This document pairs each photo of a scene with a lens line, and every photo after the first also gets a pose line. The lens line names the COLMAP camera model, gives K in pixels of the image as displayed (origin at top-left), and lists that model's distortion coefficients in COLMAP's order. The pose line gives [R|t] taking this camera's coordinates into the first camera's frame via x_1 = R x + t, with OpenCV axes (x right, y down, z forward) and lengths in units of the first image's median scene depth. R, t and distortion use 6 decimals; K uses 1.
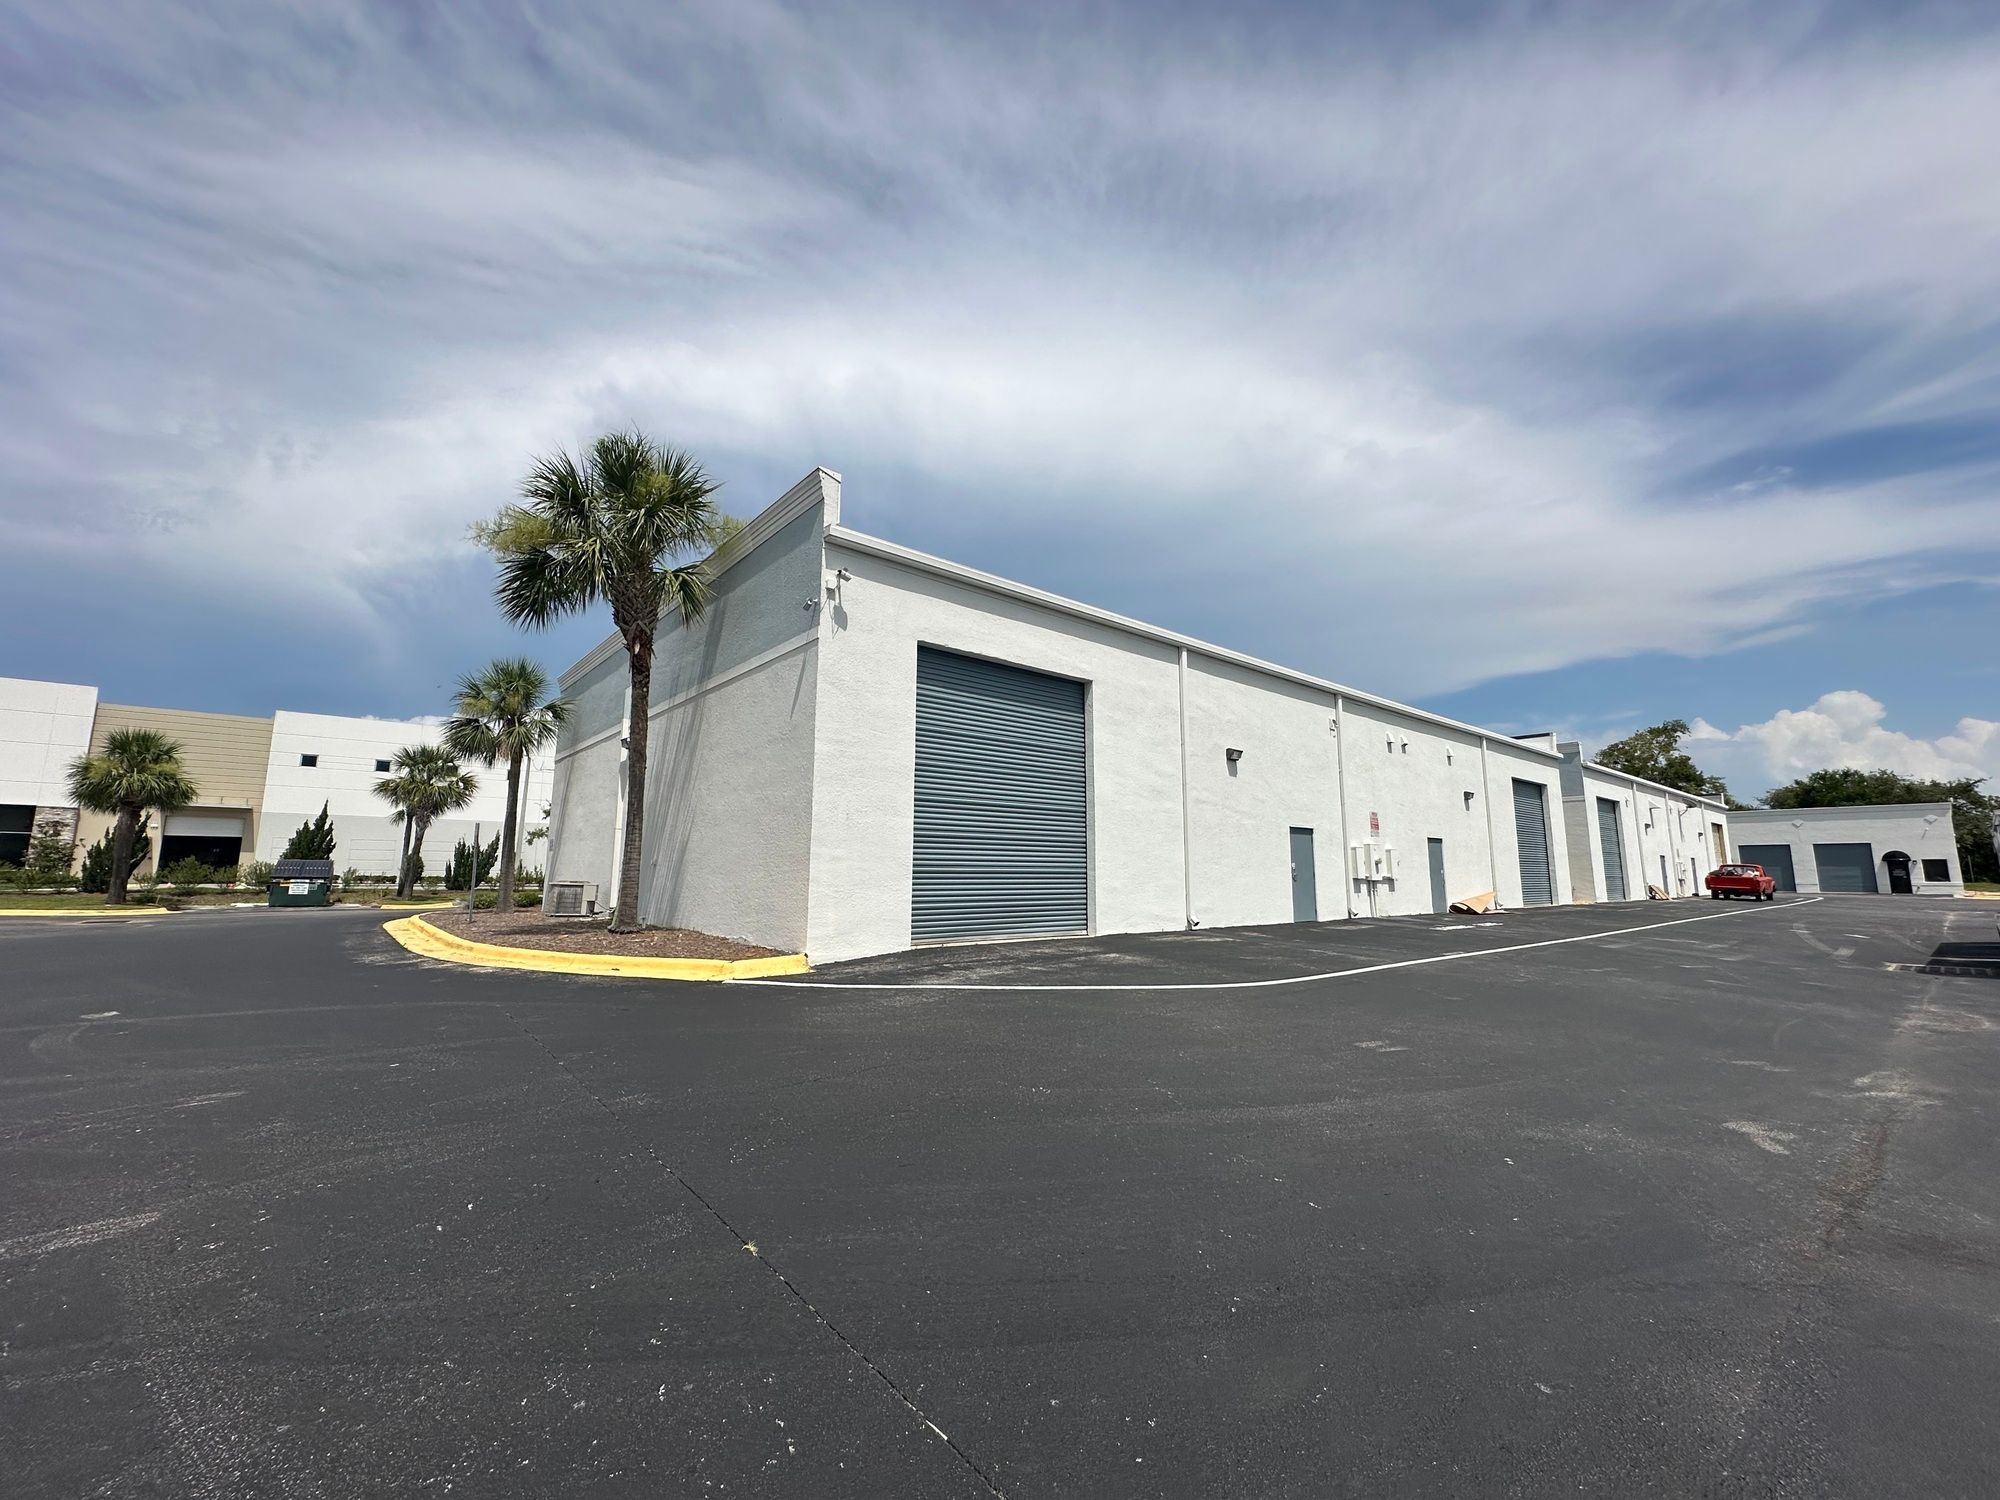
lens RADIAL K [[804.2, 0, 998.8], [0, 804.2, 752.5], [0, 0, 1]] dist [-0.000380, 0.000364]
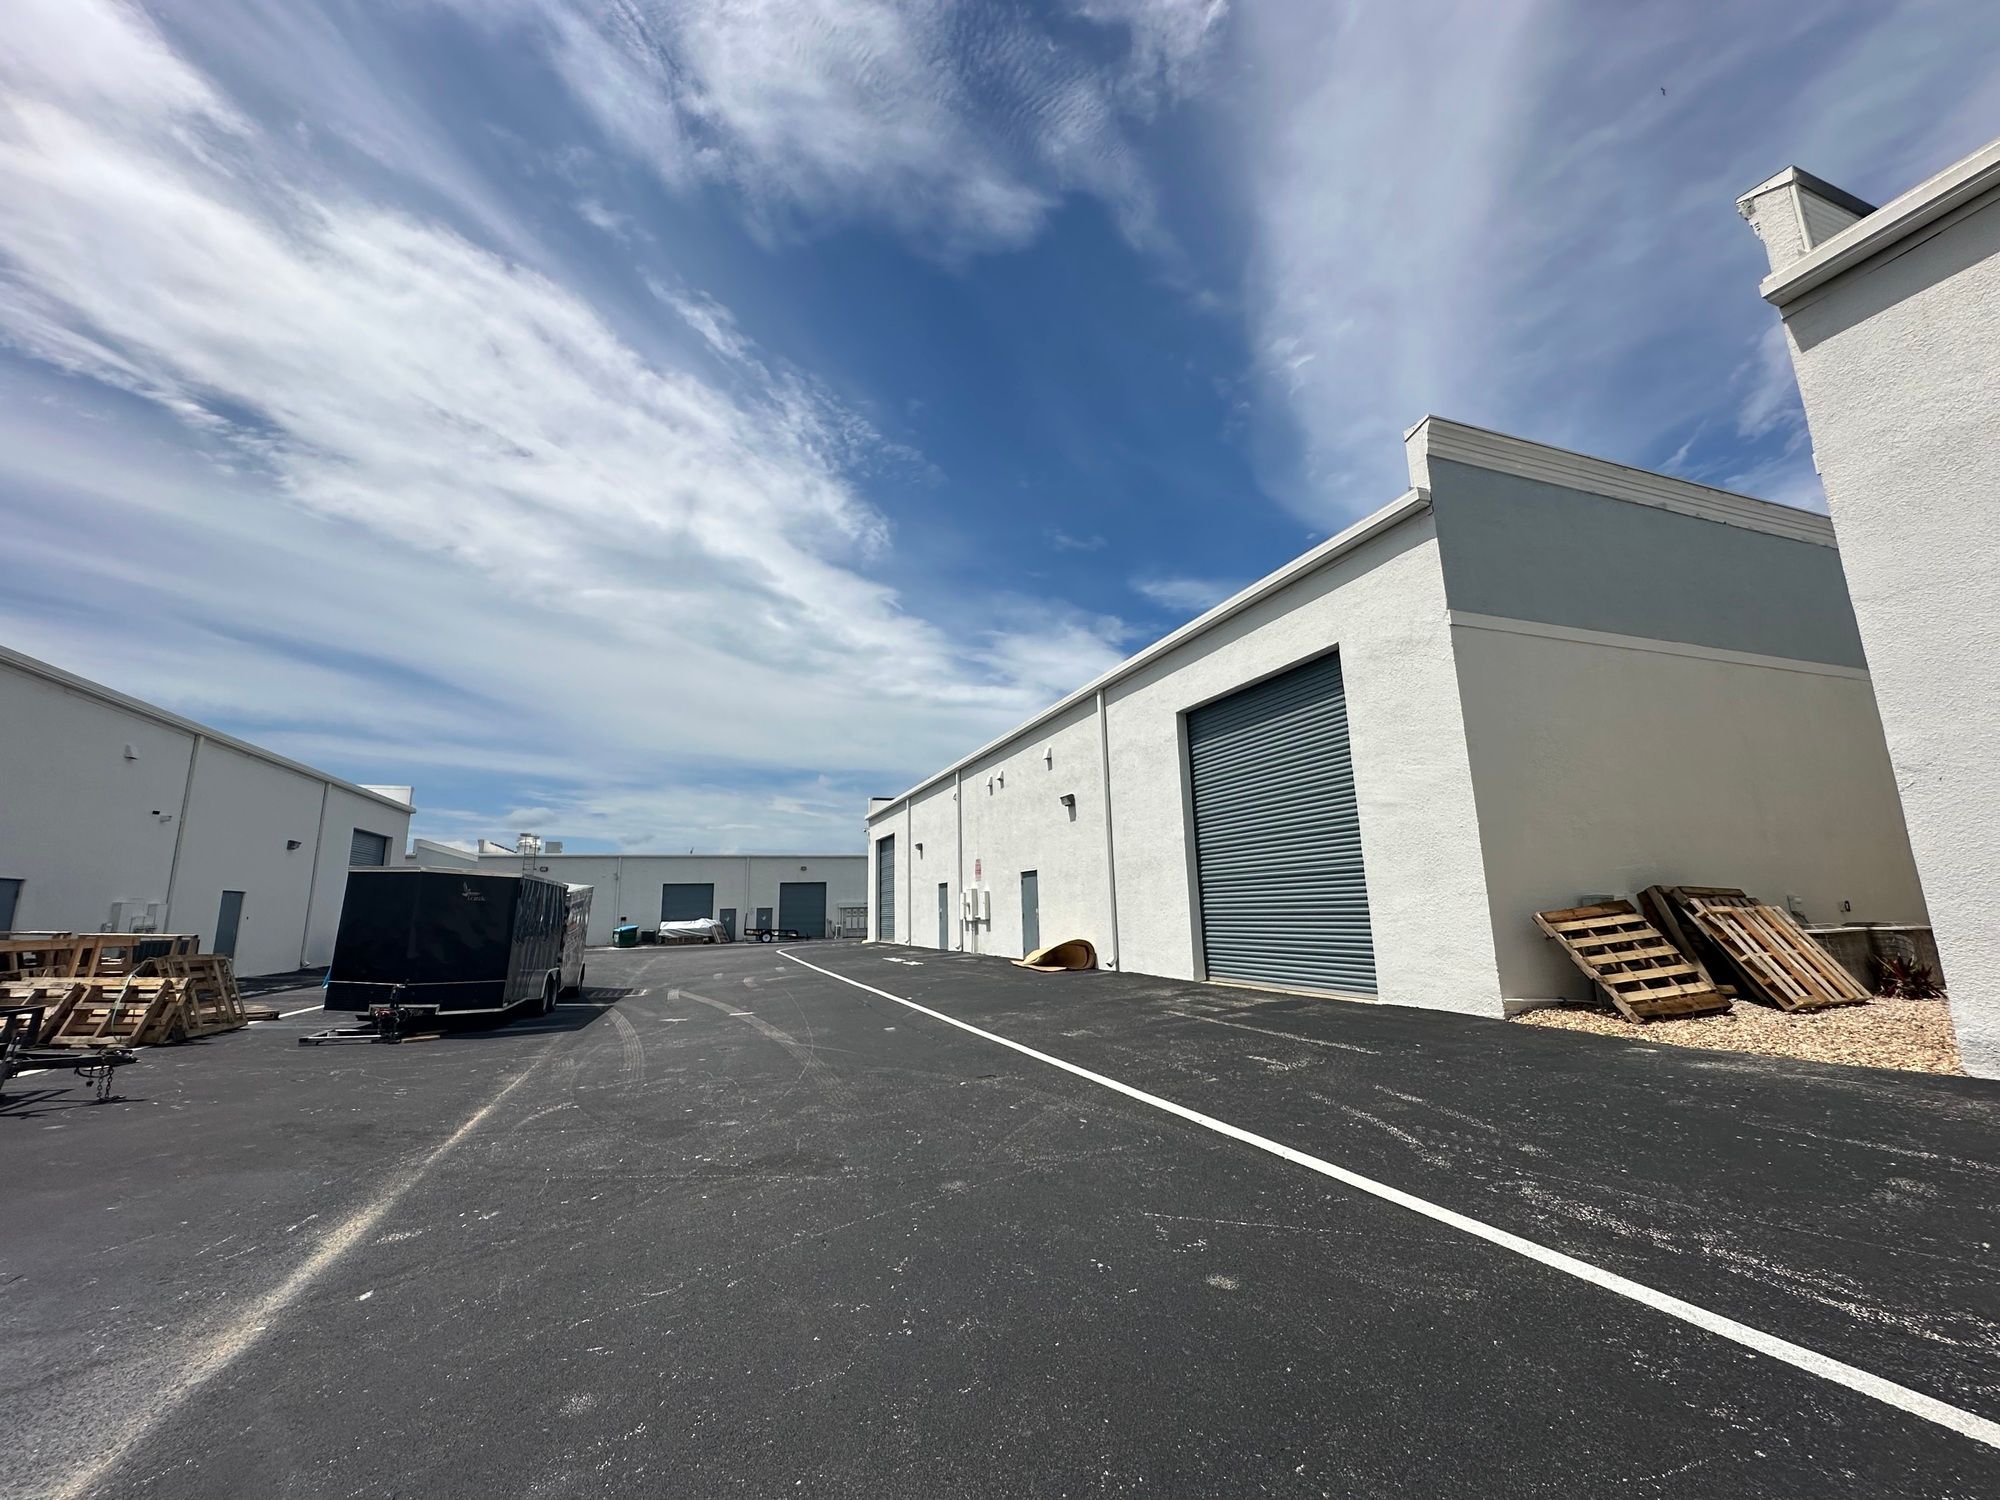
lens RADIAL K [[804.2, 0, 998.8], [0, 804.2, 752.5], [0, 0, 1]] dist [-0.000380, 0.000364]
pose [[-0.335385, -0.172459, -0.926161, 1.481148], [0.163226, 0.957595, -0.237420, 0.199767], [0.927833, -0.230801, -0.293013, 1.369468]]
